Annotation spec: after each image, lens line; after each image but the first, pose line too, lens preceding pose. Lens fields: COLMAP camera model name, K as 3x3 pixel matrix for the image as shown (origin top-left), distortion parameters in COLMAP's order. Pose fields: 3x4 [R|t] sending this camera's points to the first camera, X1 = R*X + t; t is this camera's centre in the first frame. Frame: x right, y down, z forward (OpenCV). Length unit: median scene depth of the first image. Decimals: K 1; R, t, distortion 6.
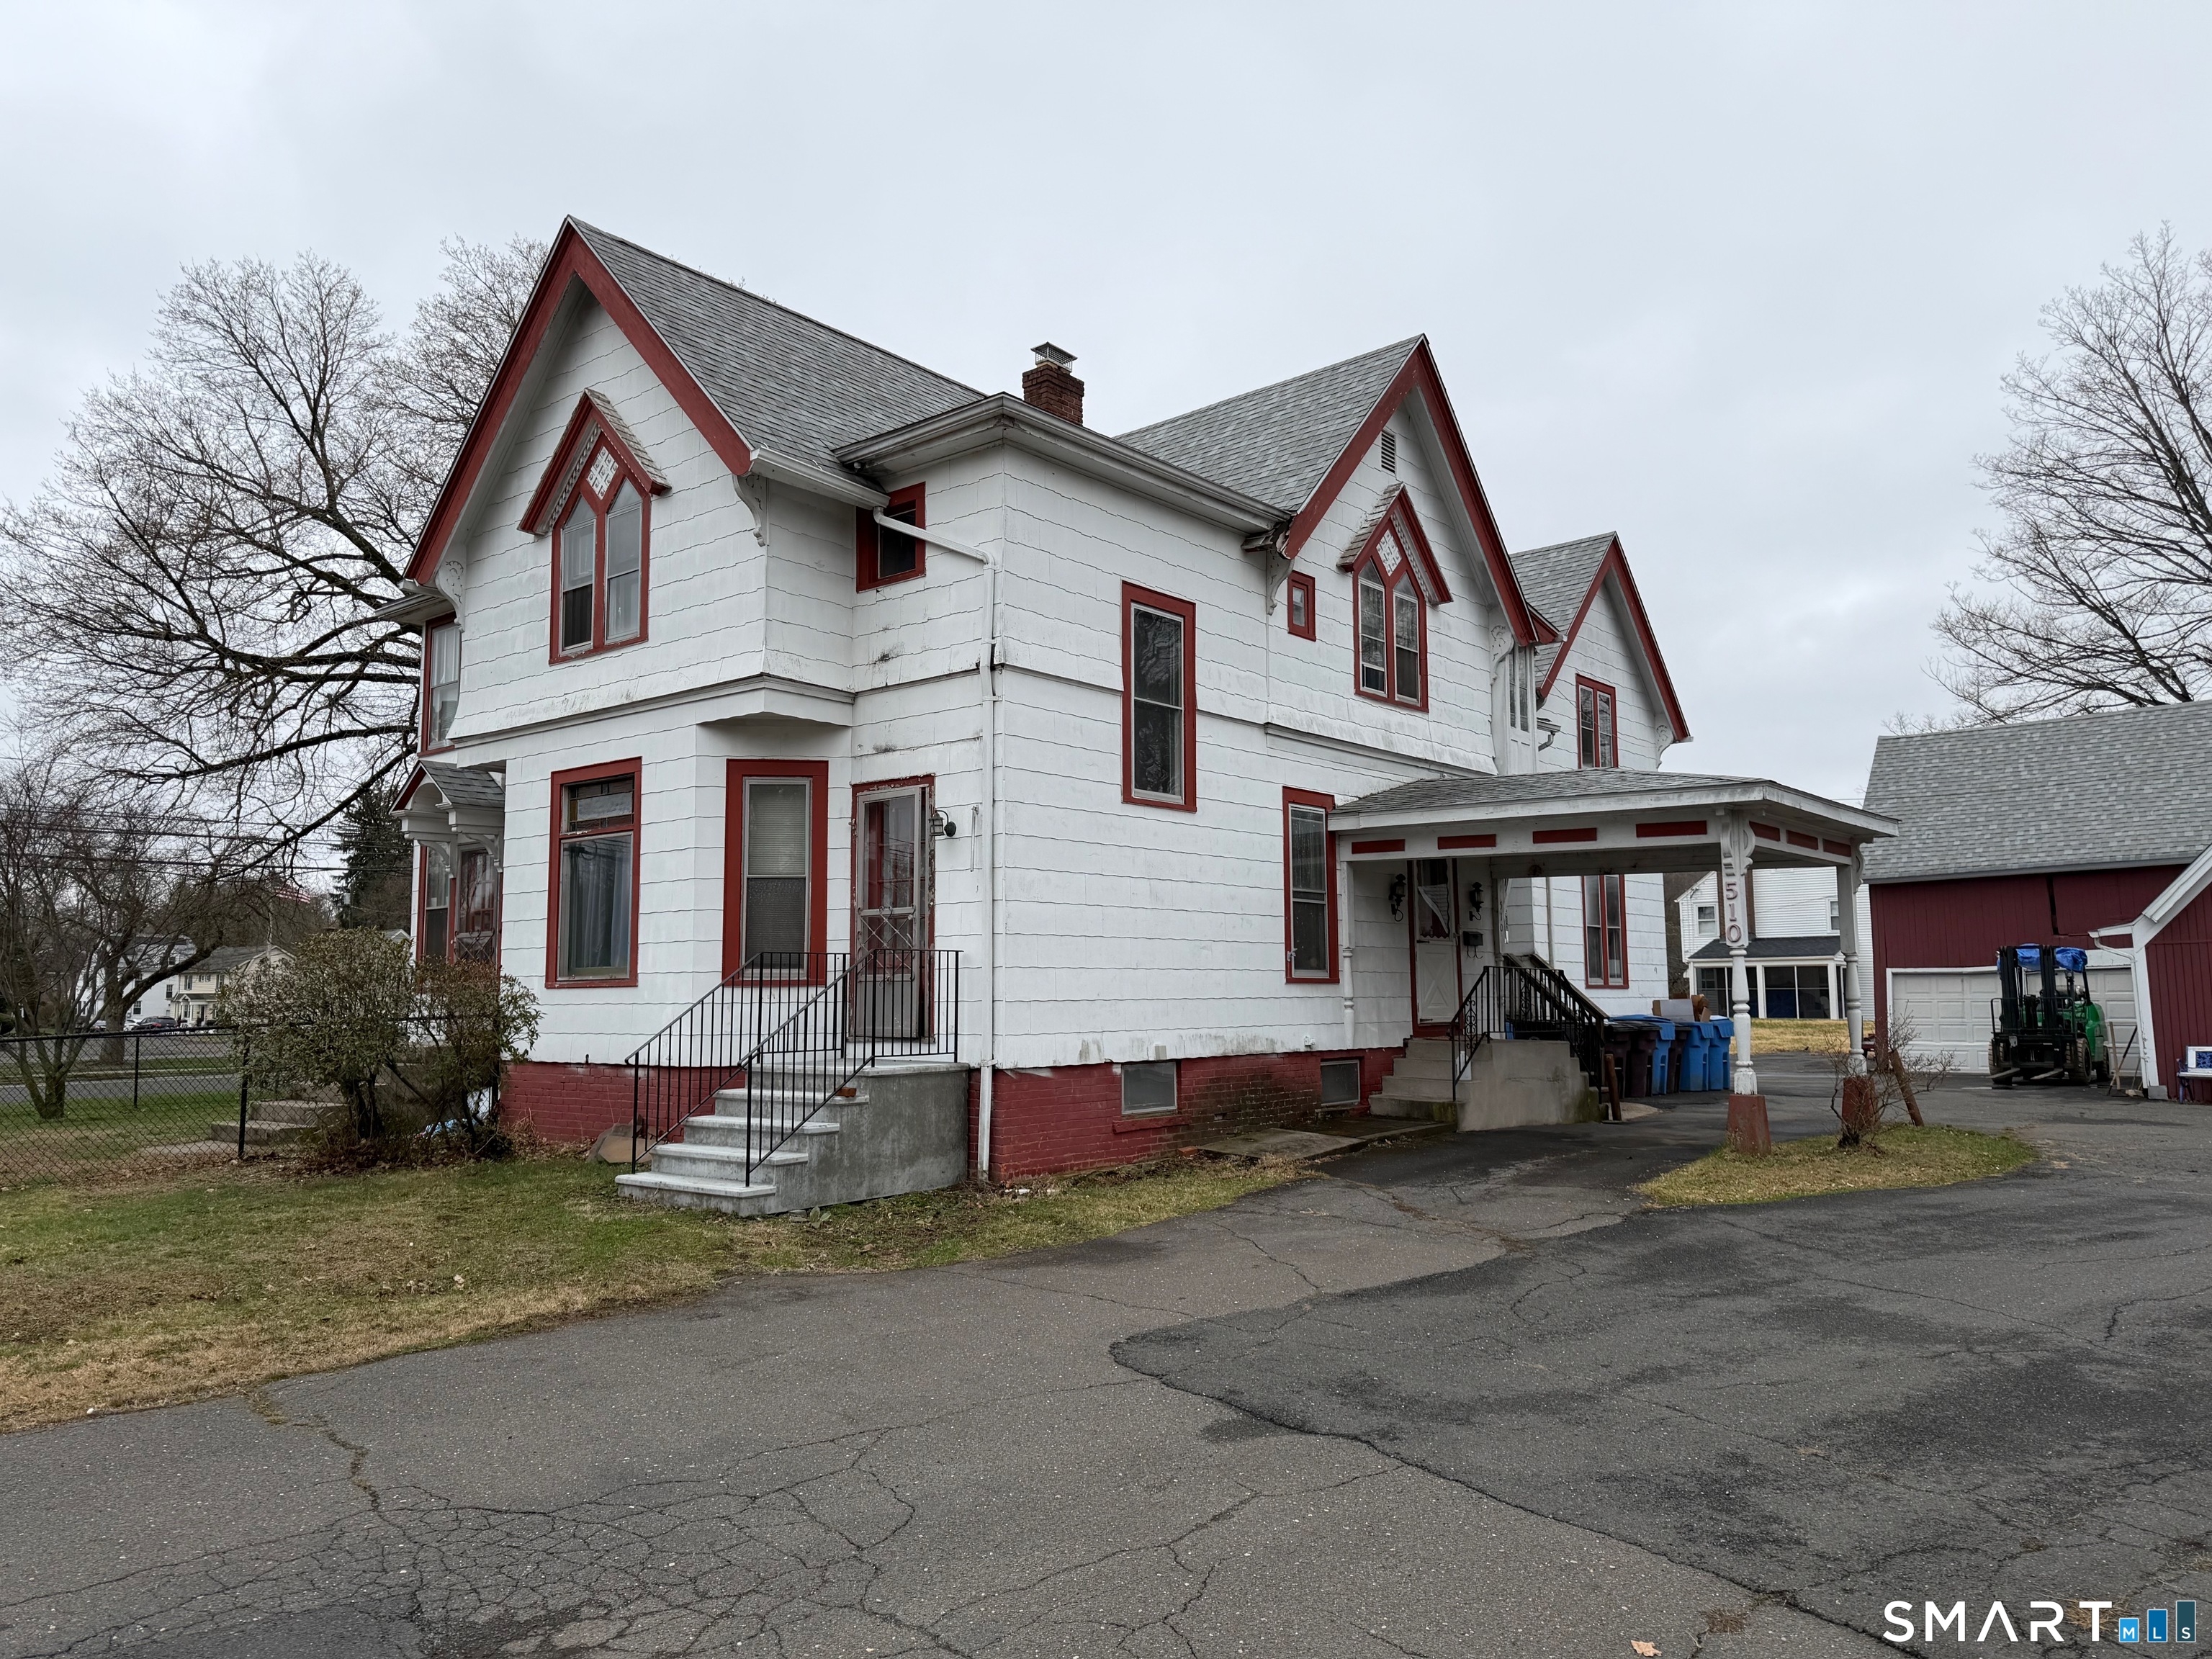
lens RADIAL K [[1556.6, 0, 1106.0], [0, 1556.6, 829.5], [0, 0, 1]] dist [0.063416, -0.061286]
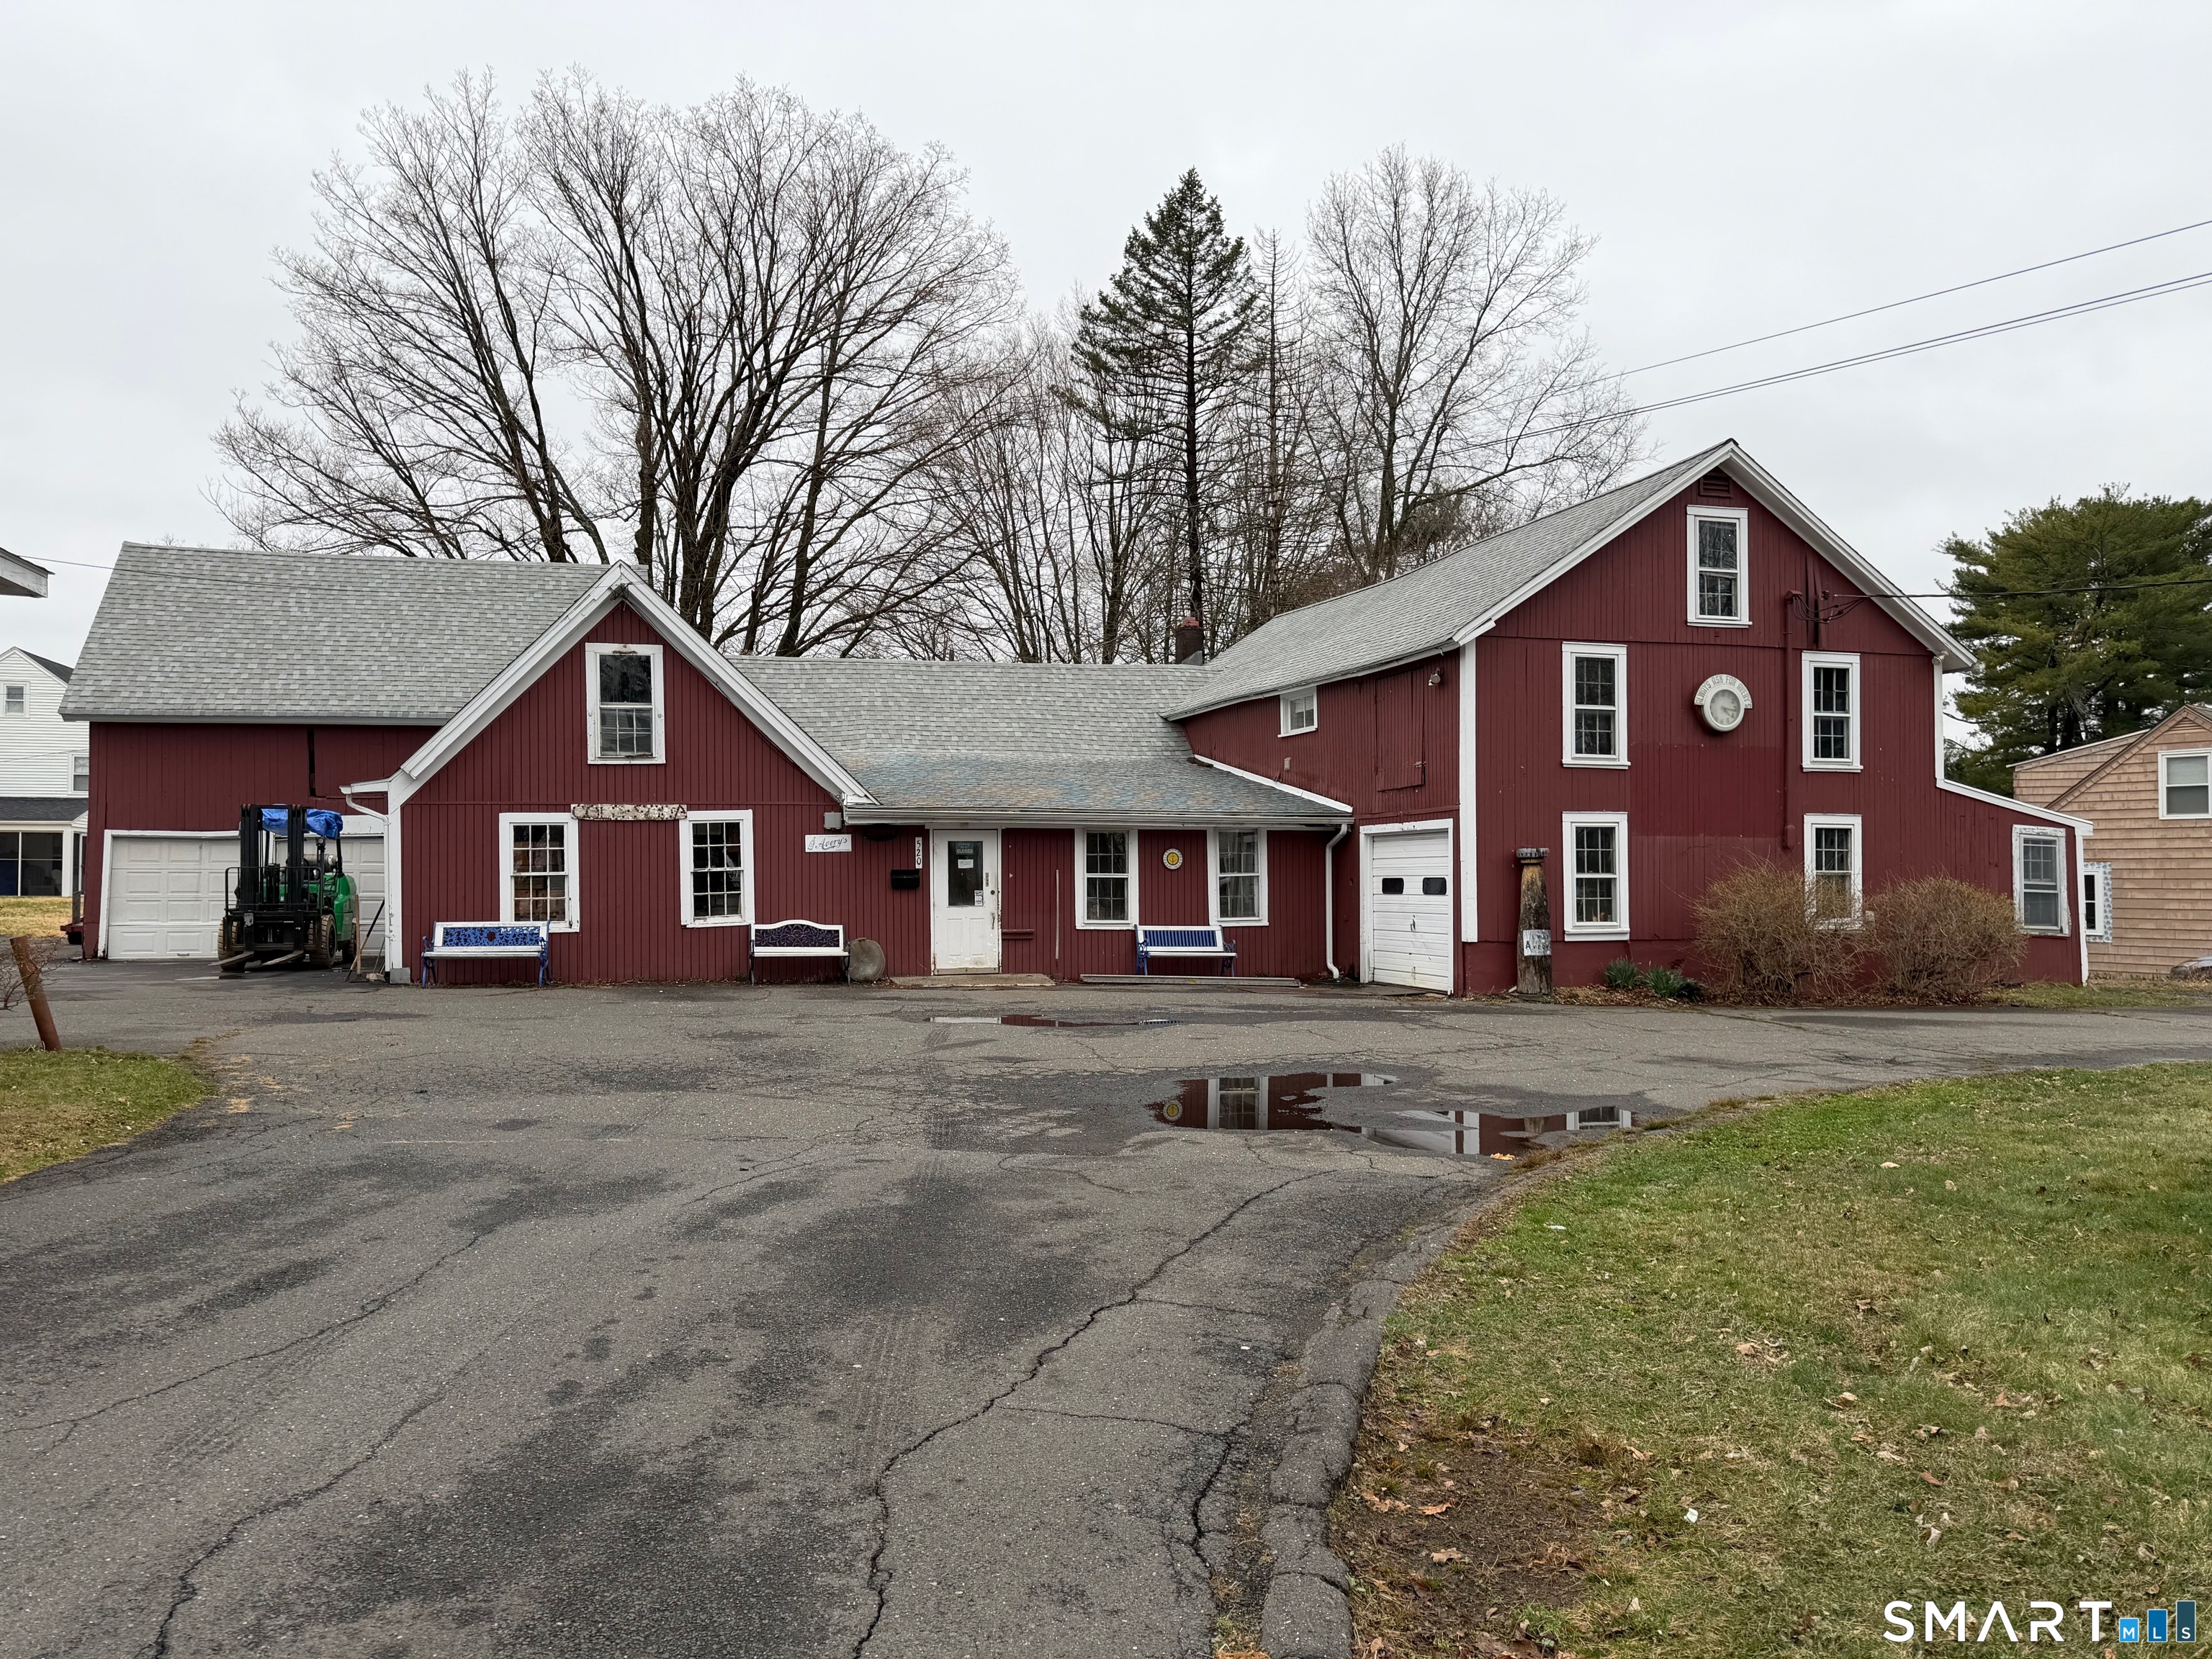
lens RADIAL K [[1523.3, 0, 1111.4], [0, 1523.3, 860.4], [0, 0, 1]] dist [-0.005767, -0.006405]
pose [[0.533125, 0.018387, 0.845836, 0.119866], [-0.098165, 0.994356, 0.040257, 0.022811], [-0.840322, -0.104494, 0.531921, 0.169894]]
